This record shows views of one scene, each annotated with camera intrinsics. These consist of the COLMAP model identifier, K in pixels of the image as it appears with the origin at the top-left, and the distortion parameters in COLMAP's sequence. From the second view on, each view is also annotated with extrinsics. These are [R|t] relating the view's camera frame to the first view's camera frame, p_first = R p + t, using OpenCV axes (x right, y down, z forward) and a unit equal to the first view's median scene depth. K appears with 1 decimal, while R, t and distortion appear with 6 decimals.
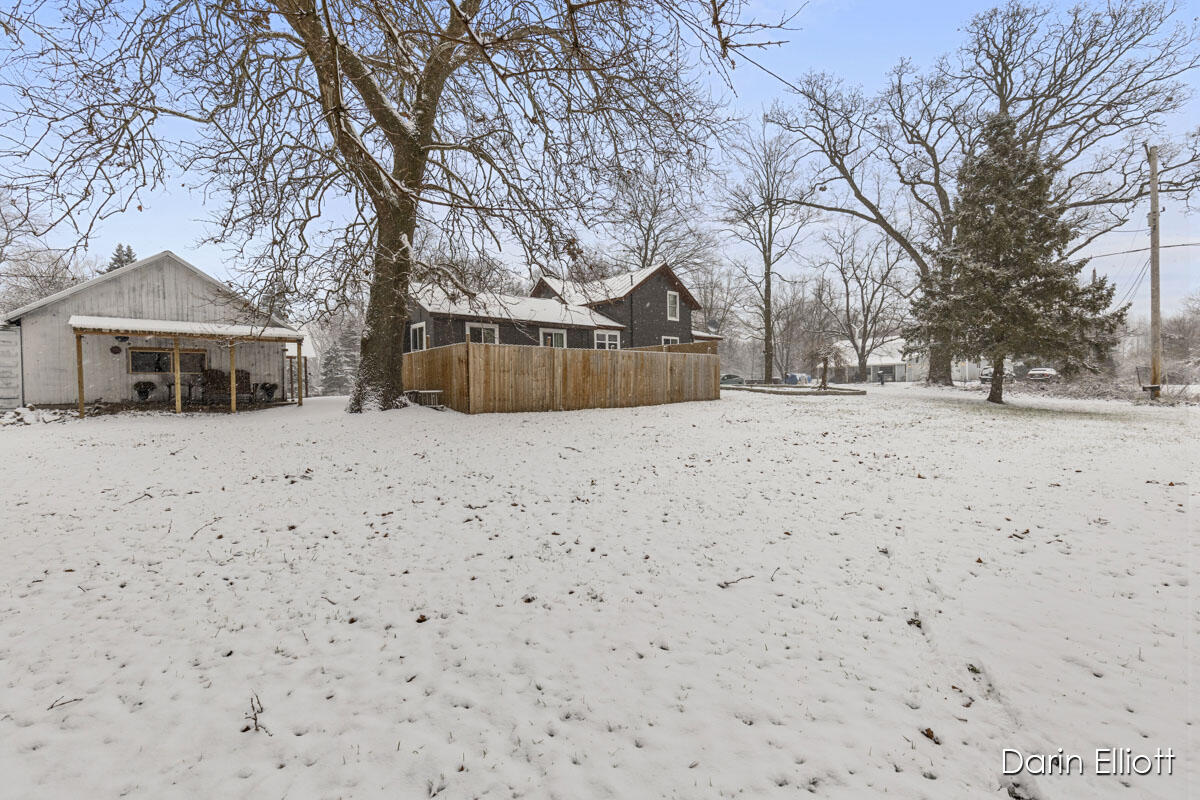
lens RADIAL K [[593.1, 0, 600.0], [0, 593.1, 400.0], [0, 0, 1]] dist [-0.001132, -0.000388]
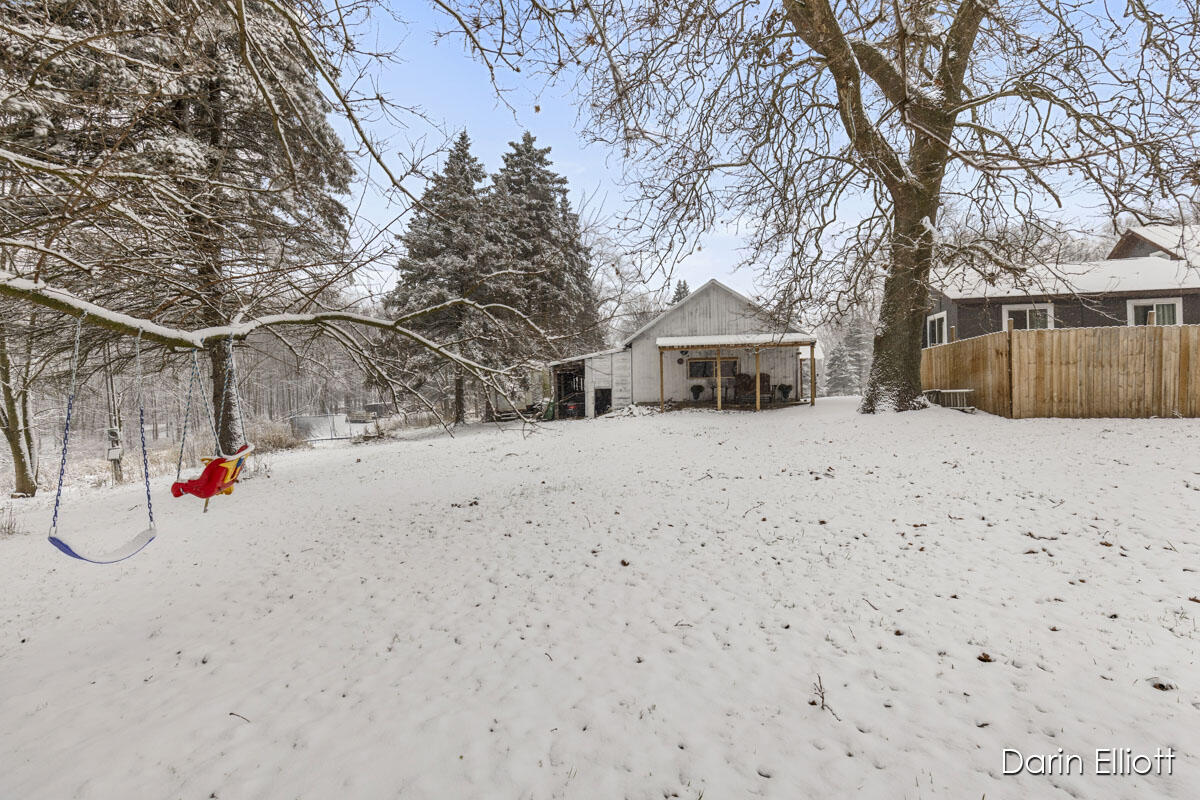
lens RADIAL K [[593.1, 0, 600.0], [0, 593.1, 400.0], [0, 0, 1]] dist [-0.001132, -0.000388]
pose [[0.579618, 0.001265, -0.814887, 0.115576], [-0.007021, 0.999969, -0.003441, 0.005446], [0.814858, 0.007716, 0.579609, 0.074331]]
